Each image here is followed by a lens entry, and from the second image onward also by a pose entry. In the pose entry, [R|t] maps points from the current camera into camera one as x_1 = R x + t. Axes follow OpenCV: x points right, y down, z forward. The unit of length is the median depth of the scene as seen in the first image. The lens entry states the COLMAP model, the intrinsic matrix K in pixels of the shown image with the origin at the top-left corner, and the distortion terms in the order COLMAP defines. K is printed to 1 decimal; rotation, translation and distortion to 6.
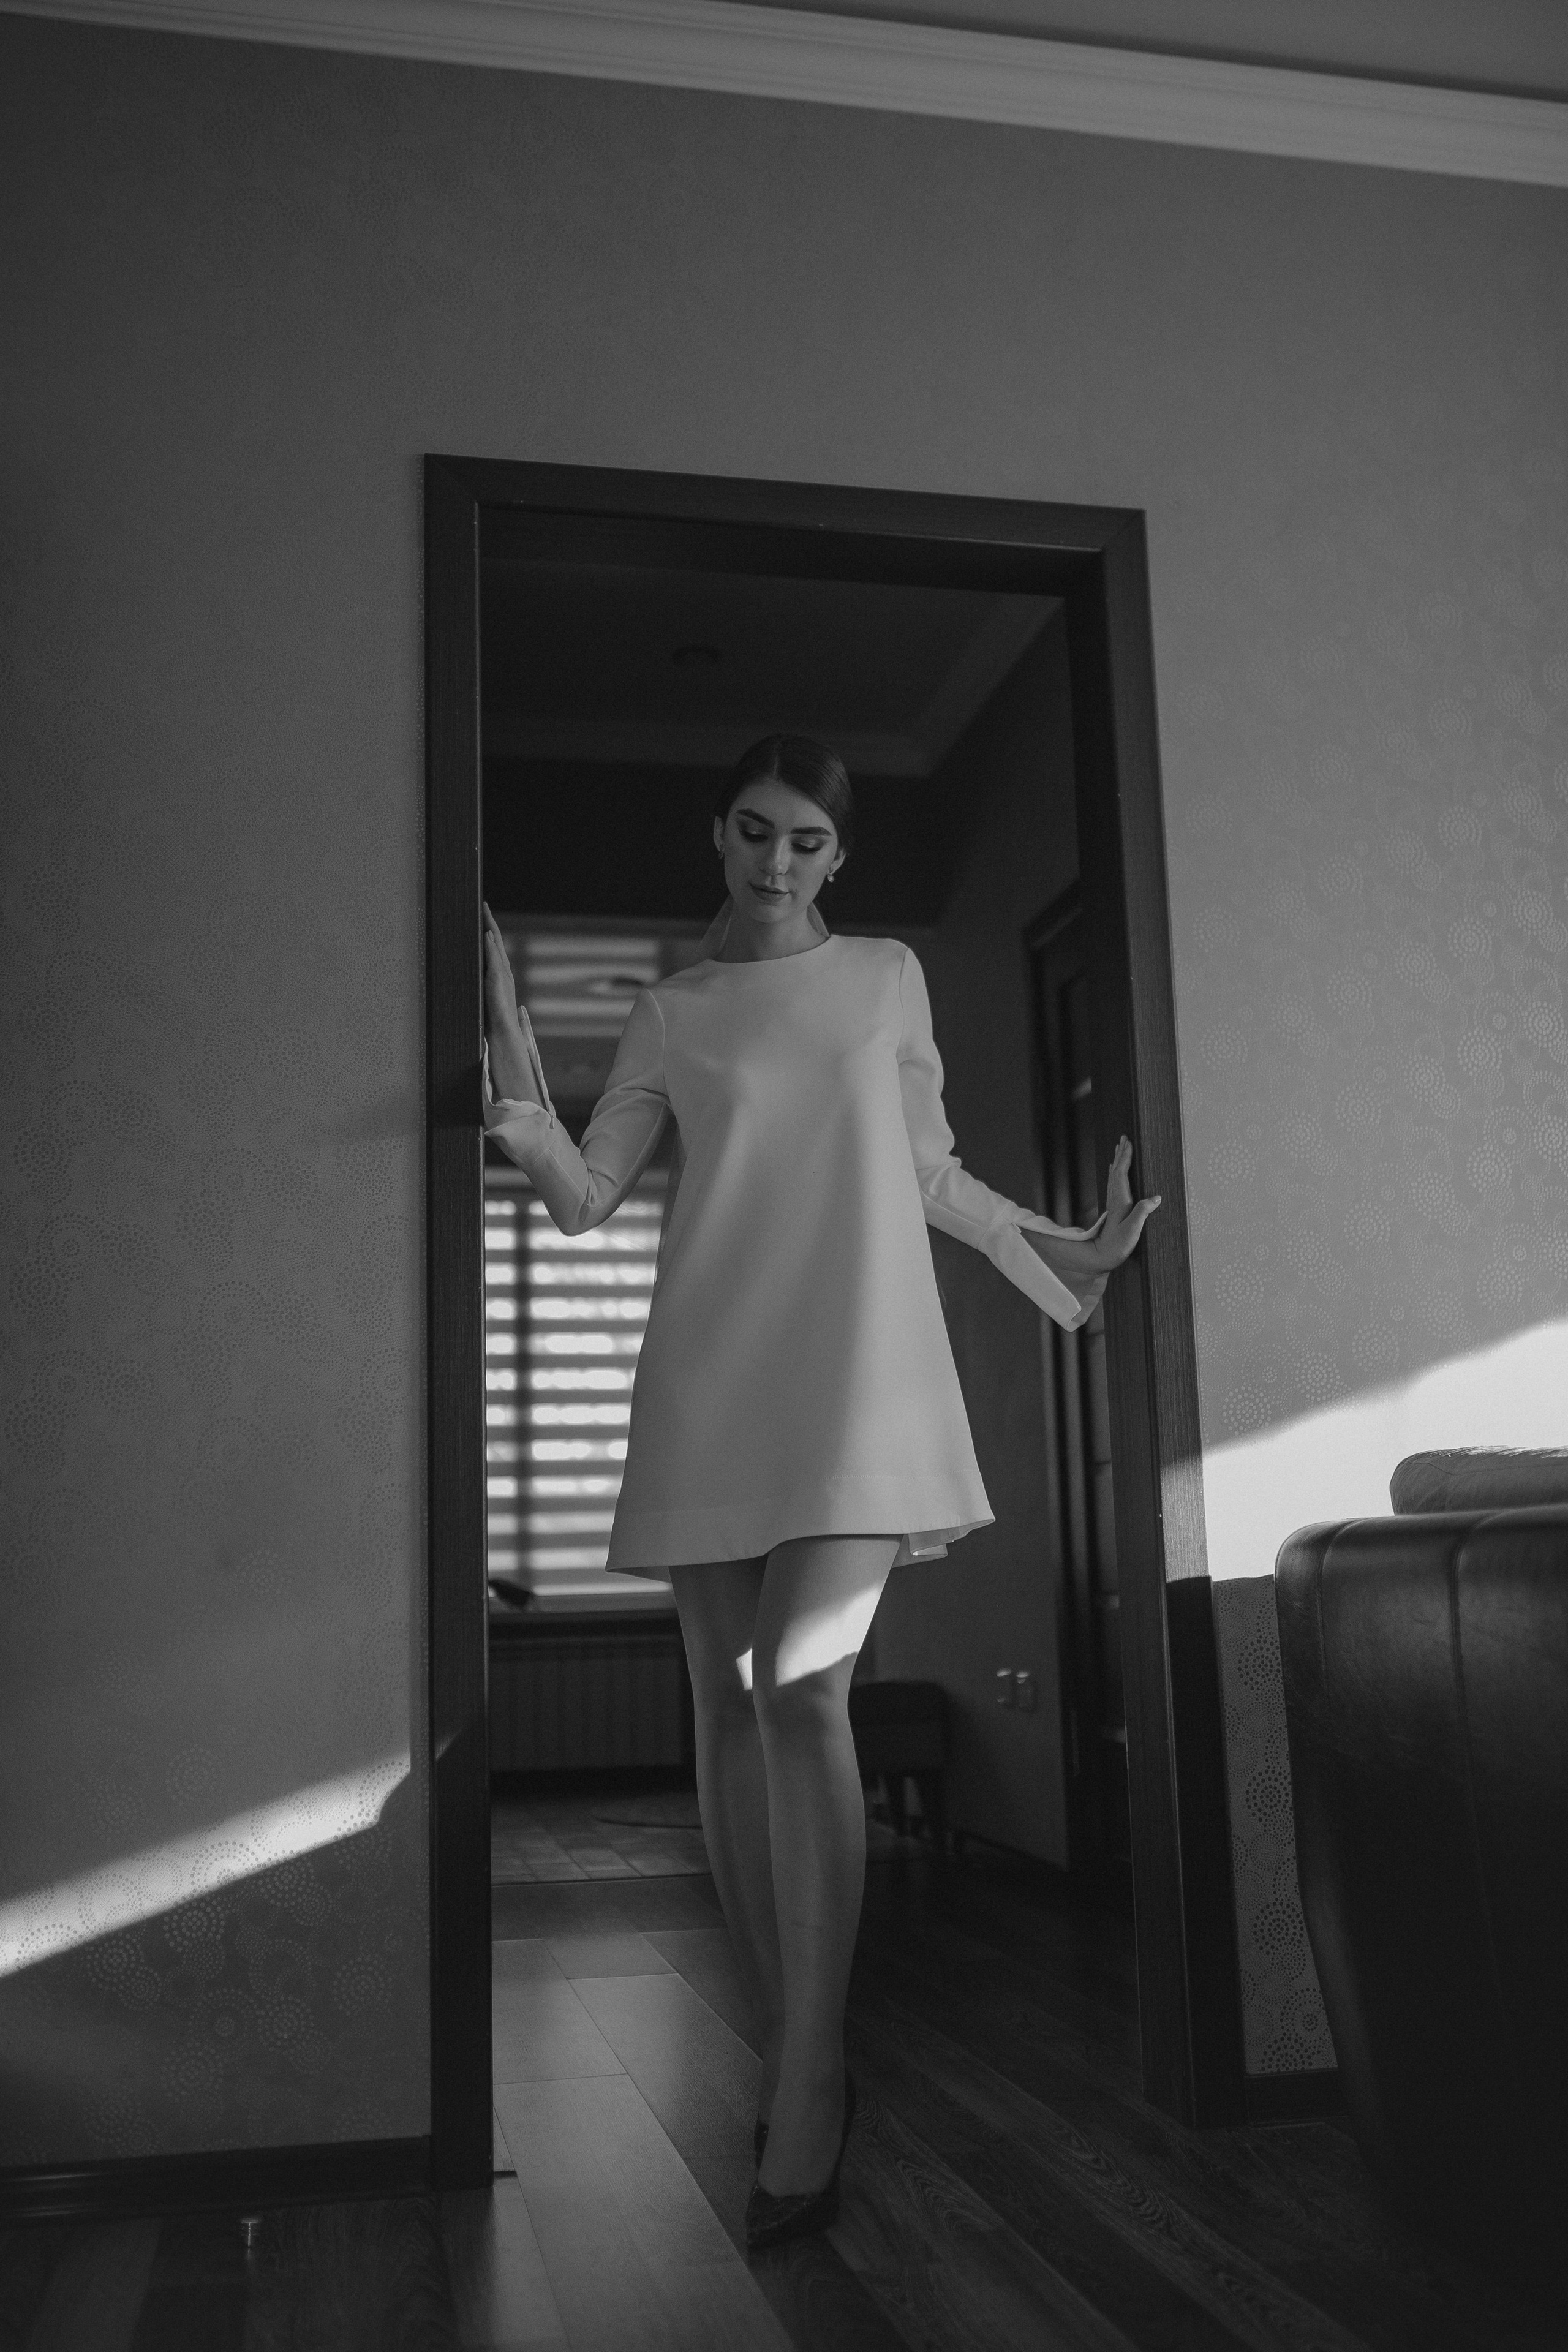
lens RADIAL K [[2273.6, 0, 808.9], [0, 2273.6, 1159.4], [0, 0, 1]] dist [0.011219, 0.000000]
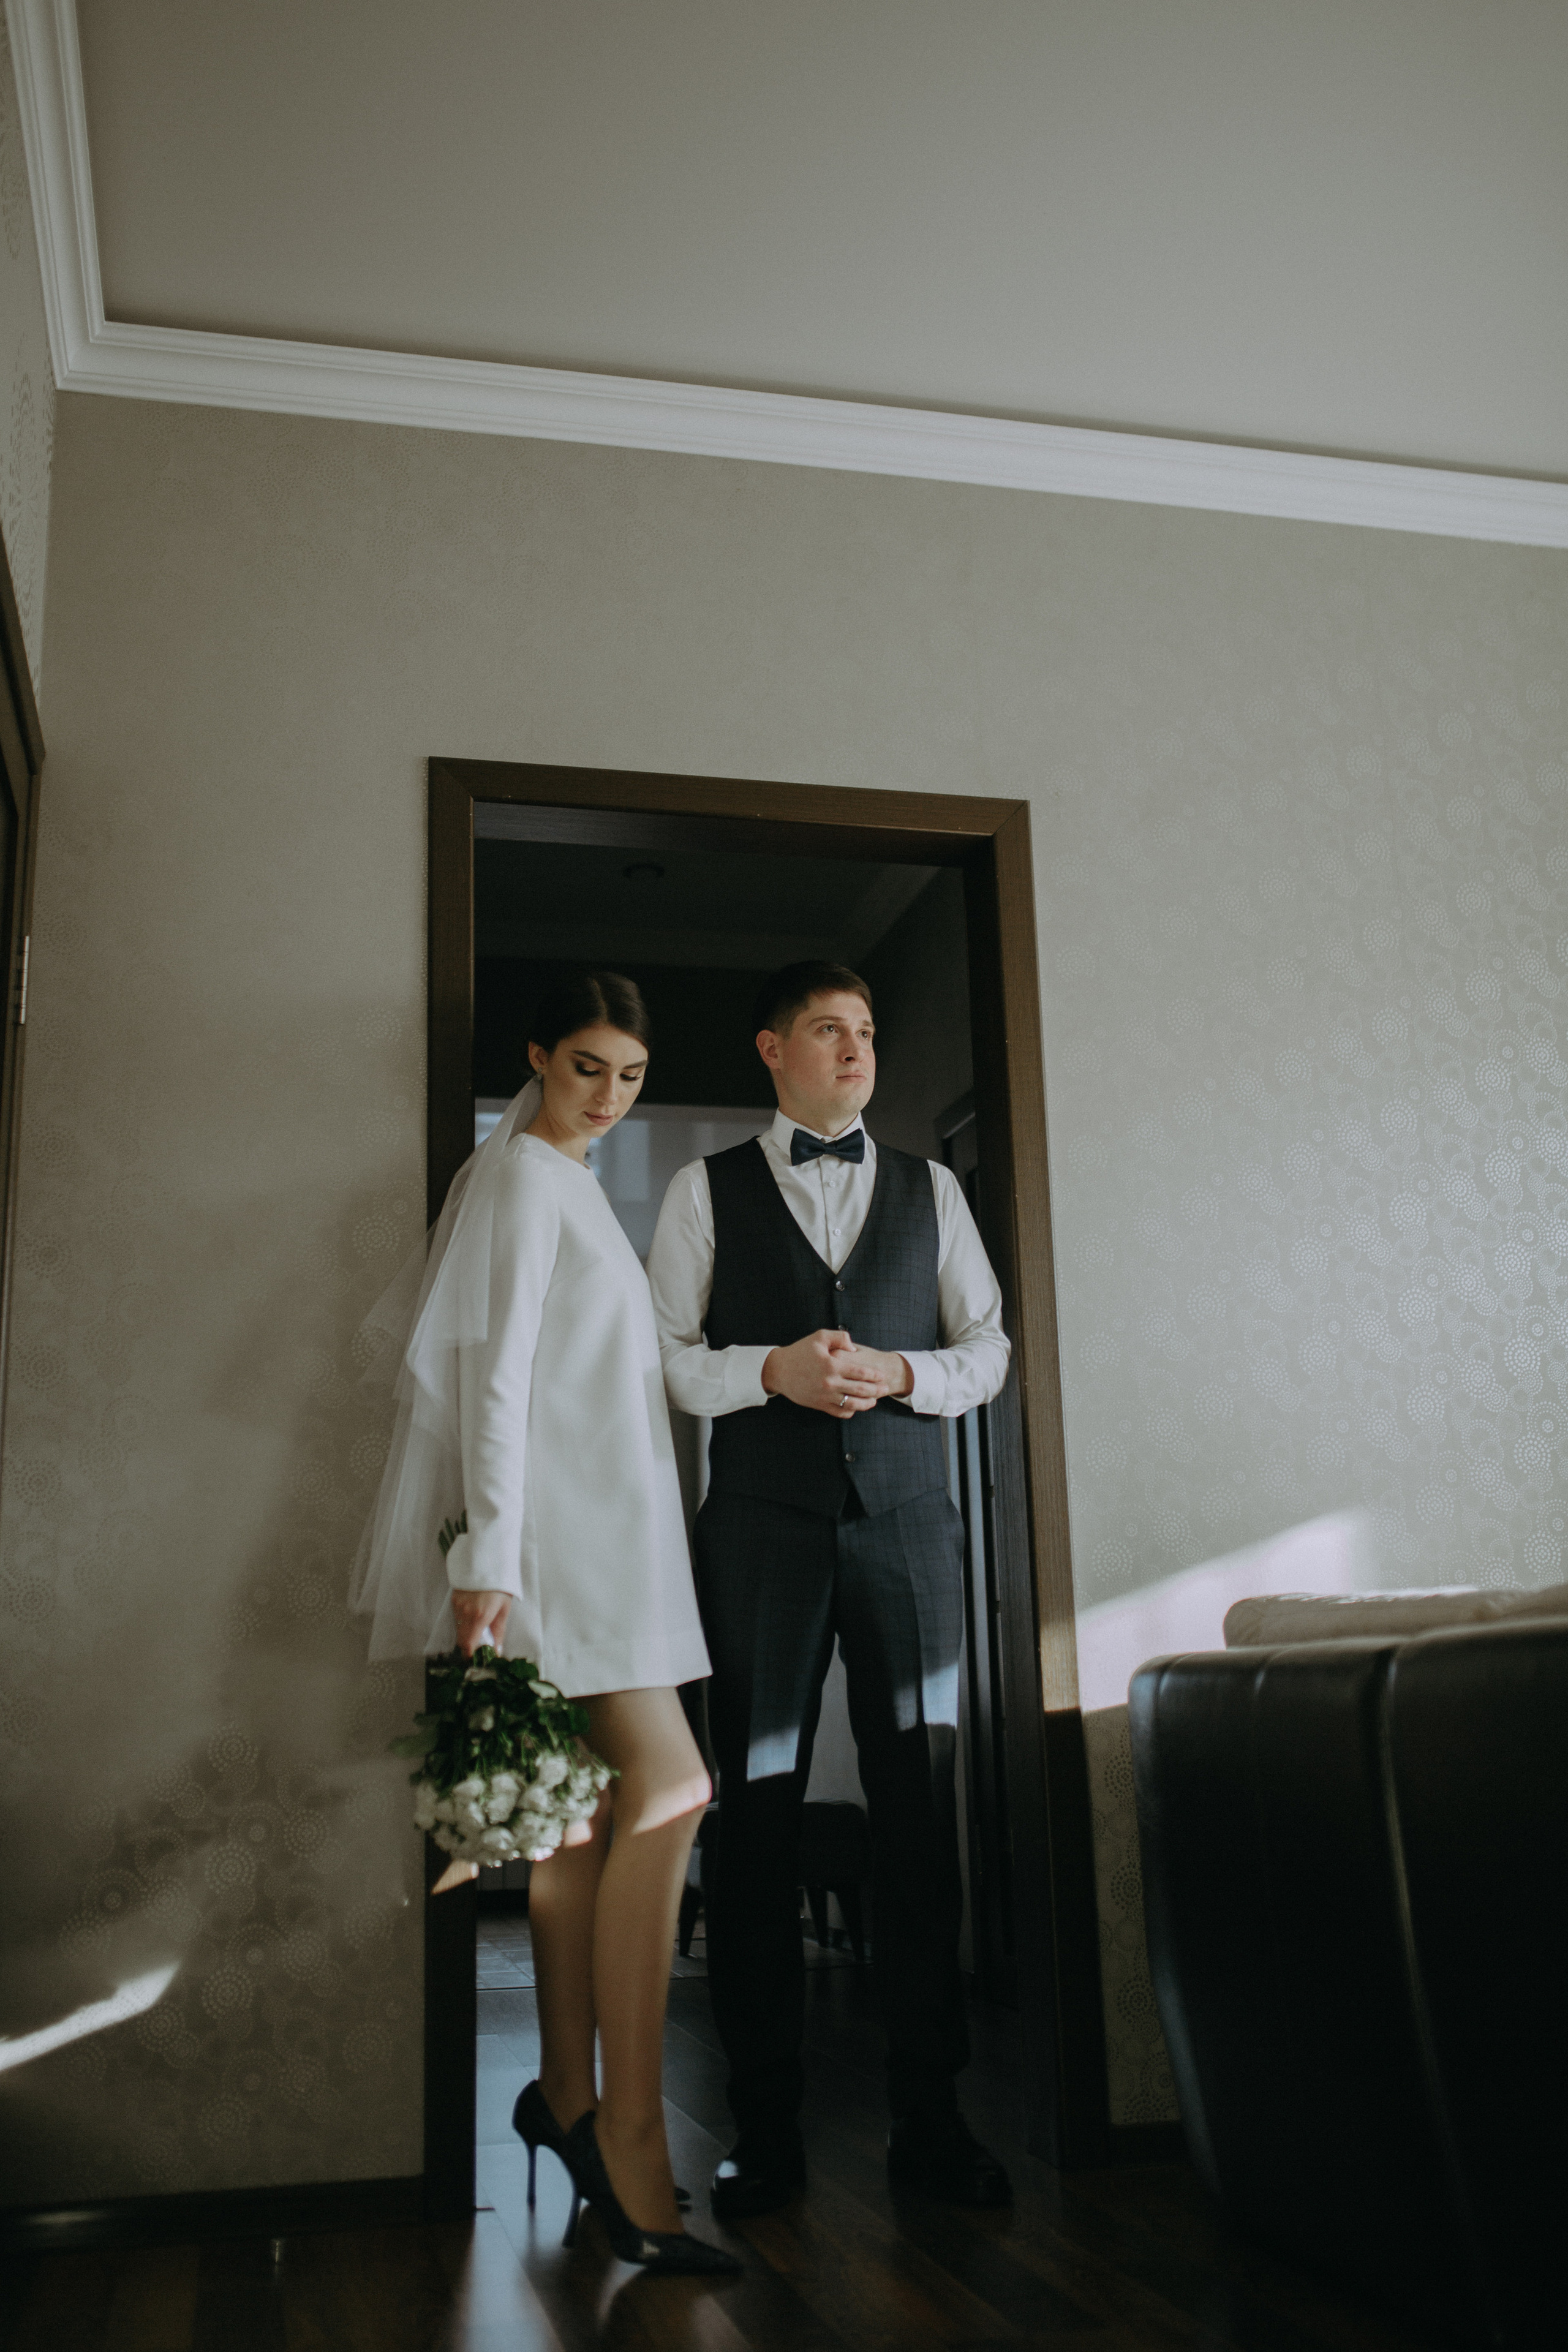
lens RADIAL K [[2273.6, 0, 804.1], [0, 2273.6, 1174.4], [0, 0, 1]] dist [0.011219, 0.000000]
pose [[0.999568, 0.006083, 0.028764, -0.004155], [-0.004655, 0.998766, -0.049449, -0.031932], [-0.029029, 0.049294, 0.998362, -0.197196]]
